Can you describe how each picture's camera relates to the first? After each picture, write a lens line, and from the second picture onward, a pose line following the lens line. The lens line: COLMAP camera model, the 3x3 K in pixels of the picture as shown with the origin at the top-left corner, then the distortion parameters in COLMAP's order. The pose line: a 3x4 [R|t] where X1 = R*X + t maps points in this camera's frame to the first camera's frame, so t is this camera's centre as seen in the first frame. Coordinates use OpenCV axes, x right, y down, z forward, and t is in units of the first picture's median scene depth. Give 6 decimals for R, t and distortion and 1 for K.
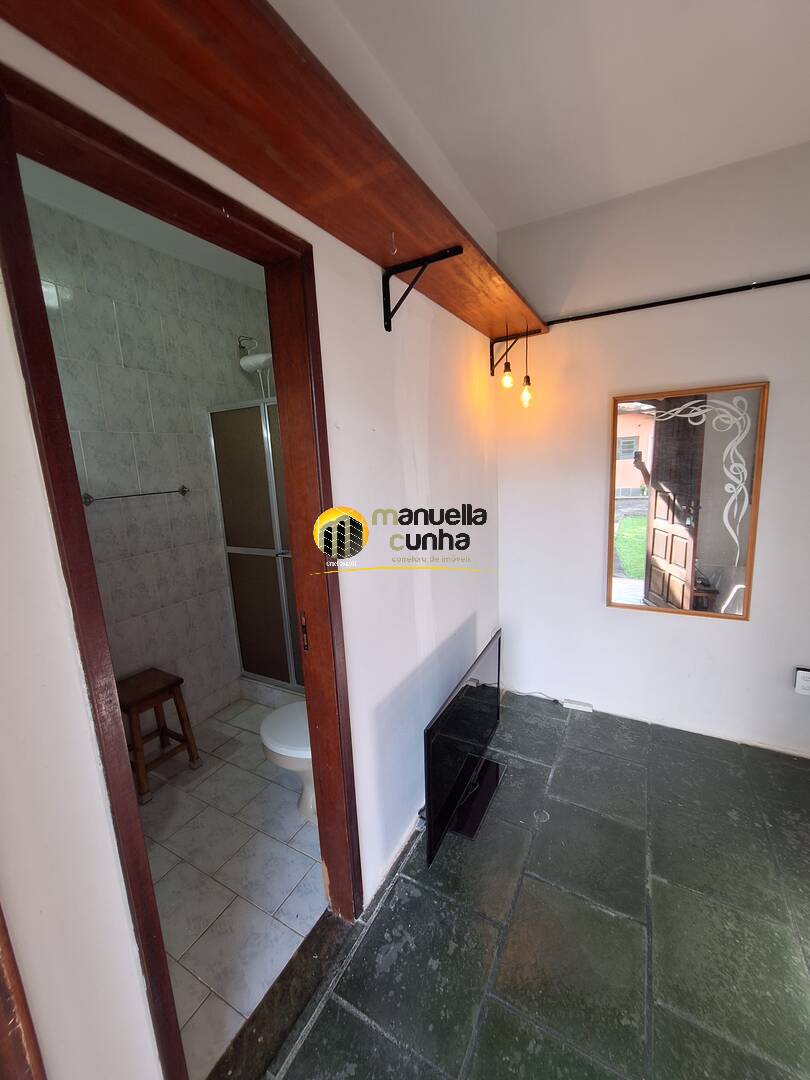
lens RADIAL K [[429.9, 0, 405.5], [0, 429.9, 536.7], [0, 0, 1]] dist [-0.006403, 0.000258]
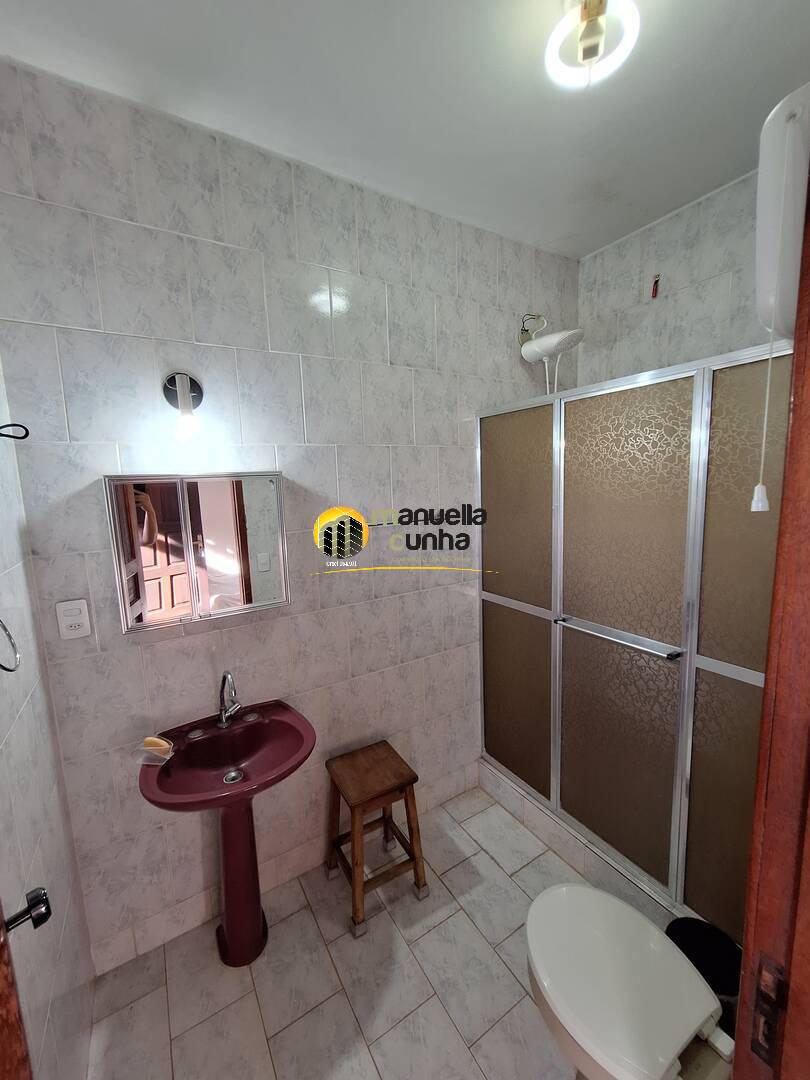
lens RADIAL K [[429.9, 0, 405.5], [0, 429.9, 536.7], [0, 0, 1]] dist [-0.006403, 0.000258]
pose [[0.868825, 0.084321, -0.487886, -0.191173], [-0.095253, 0.995450, 0.002417, -0.071118], [0.485870, 0.044372, 0.872904, 0.294762]]
